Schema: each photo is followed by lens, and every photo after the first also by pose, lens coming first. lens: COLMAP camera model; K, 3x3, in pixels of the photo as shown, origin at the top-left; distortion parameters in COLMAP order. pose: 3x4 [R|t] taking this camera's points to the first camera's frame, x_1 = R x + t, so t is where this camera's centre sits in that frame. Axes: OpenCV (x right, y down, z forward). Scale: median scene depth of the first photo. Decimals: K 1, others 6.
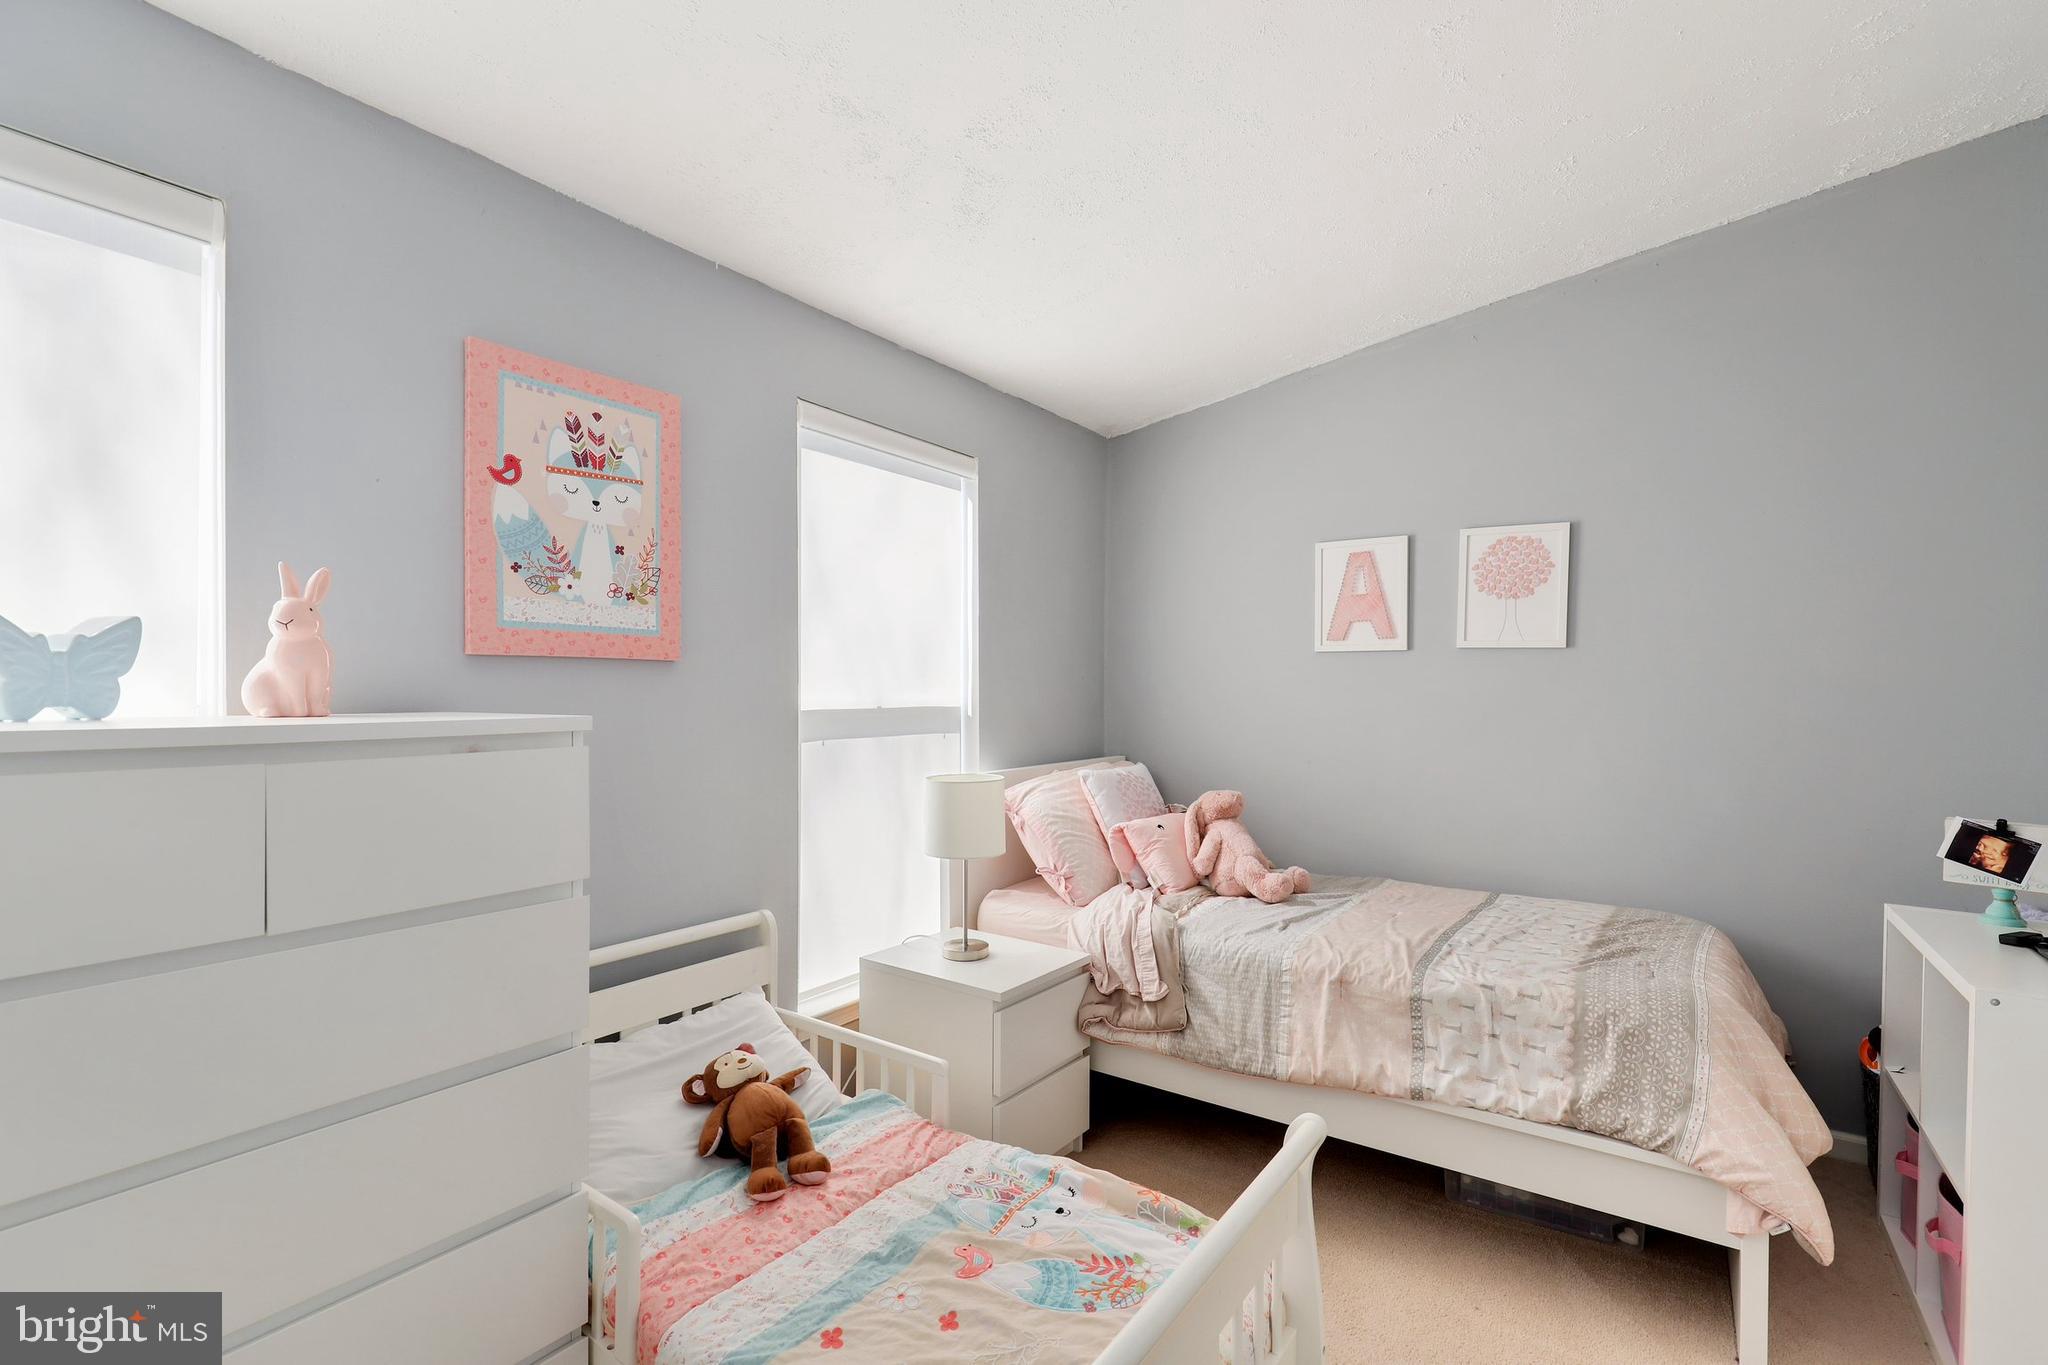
lens RADIAL K [[940.3, 0, 1019.7], [0, 940.3, 677.1], [0, 0, 1]] dist [-0.001320, -0.001857]
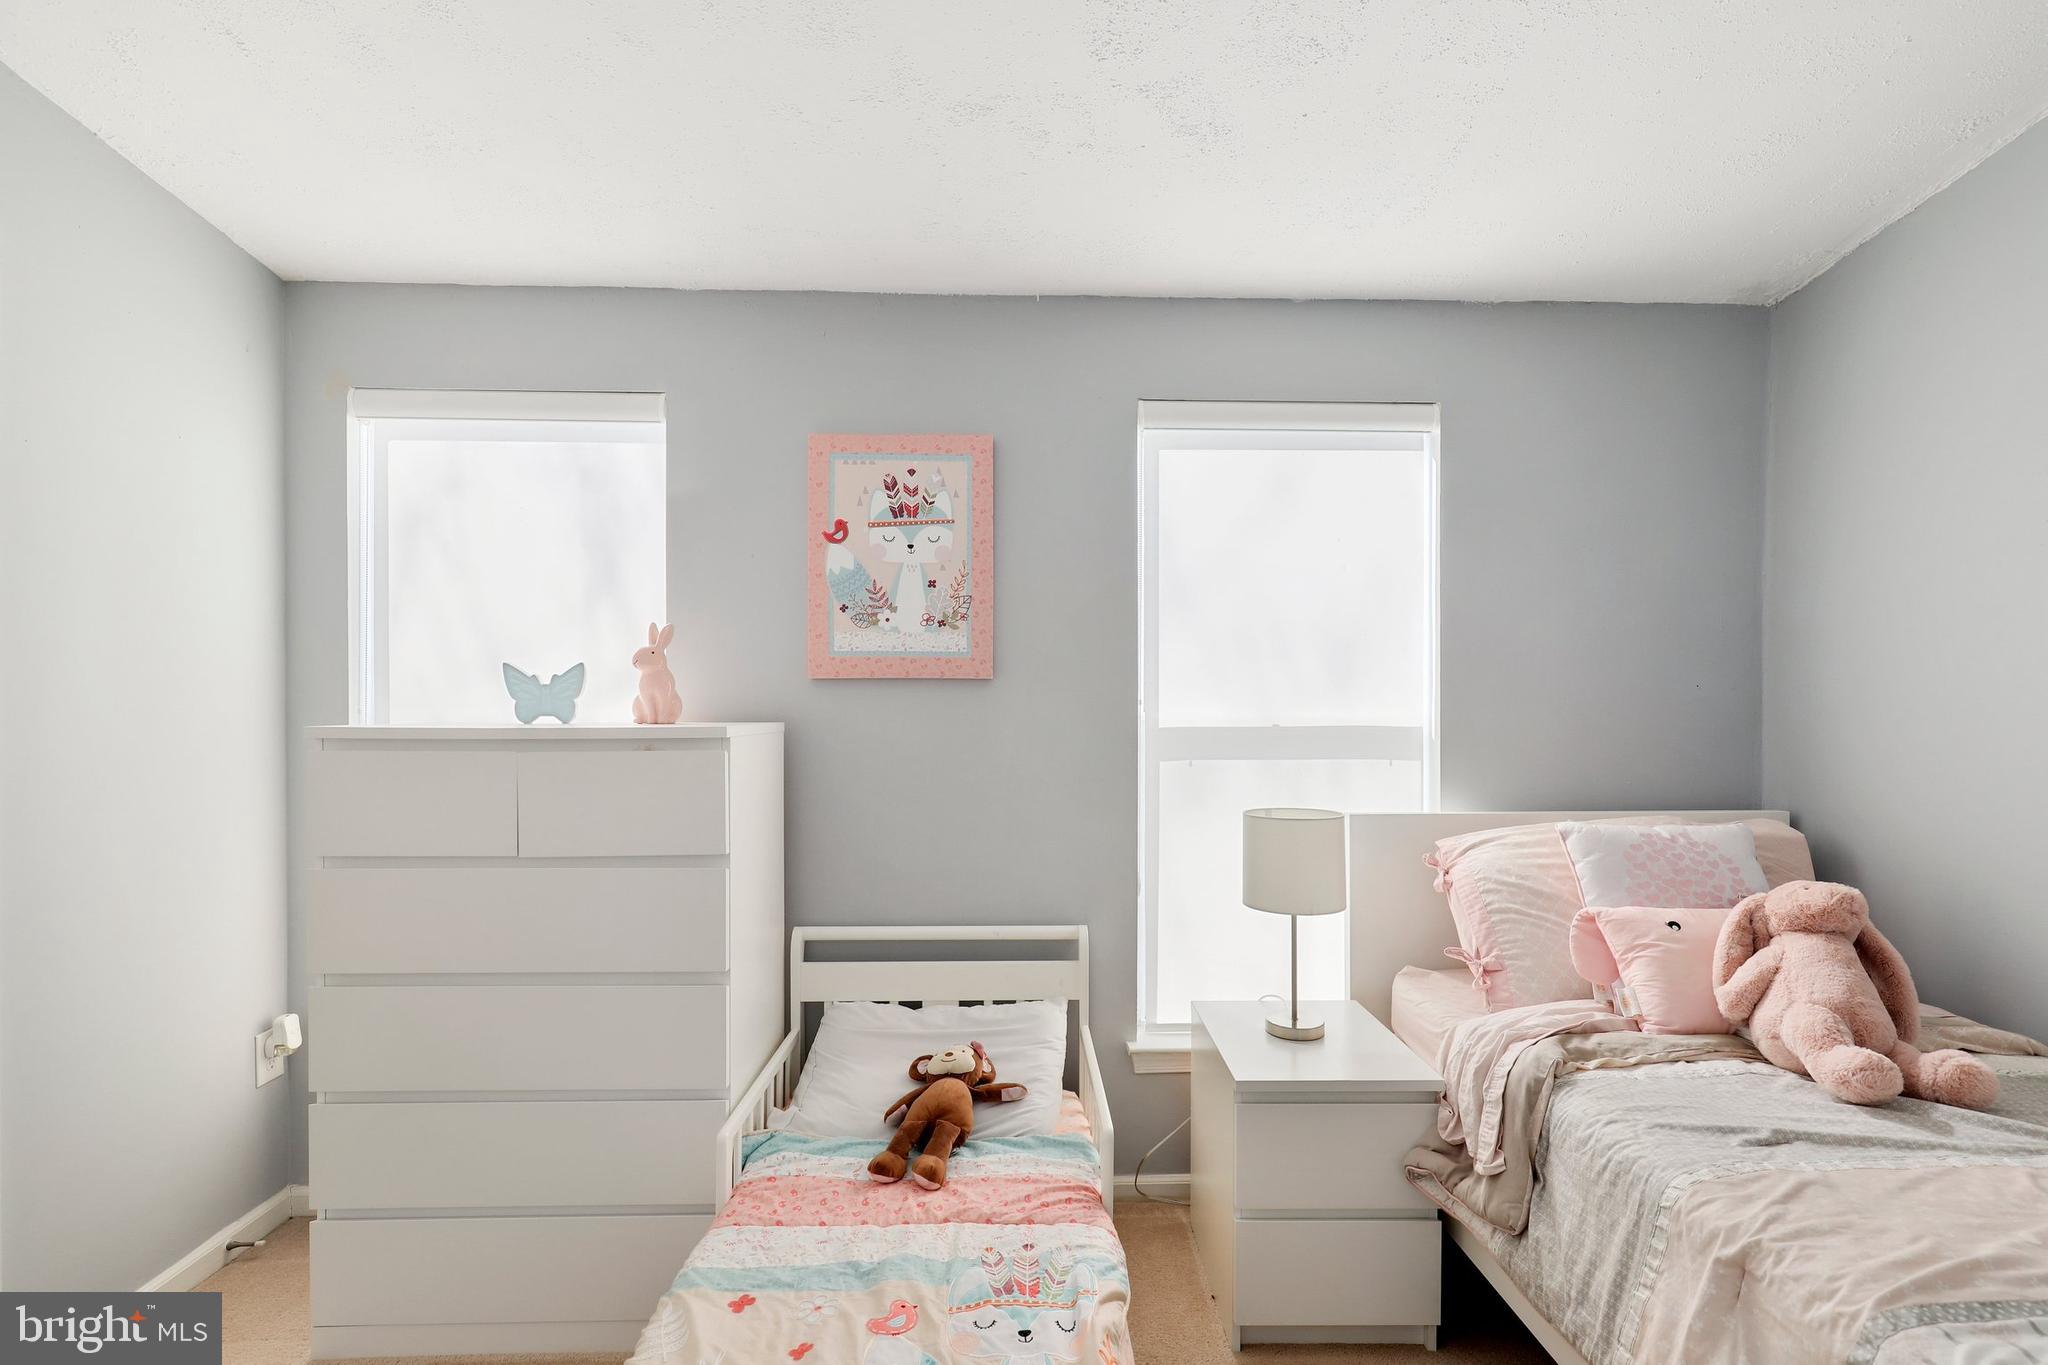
lens RADIAL K [[940.3, 0, 1023.7], [0, 940.3, 704.2], [0, 0, 1]] dist [-0.001320, -0.001857]
pose [[0.589257, -0.003287, -0.807939, 0.563429], [0.011934, 0.999918, 0.004635, 0.007703], [0.807858, -0.012373, 0.589248, 0.409316]]
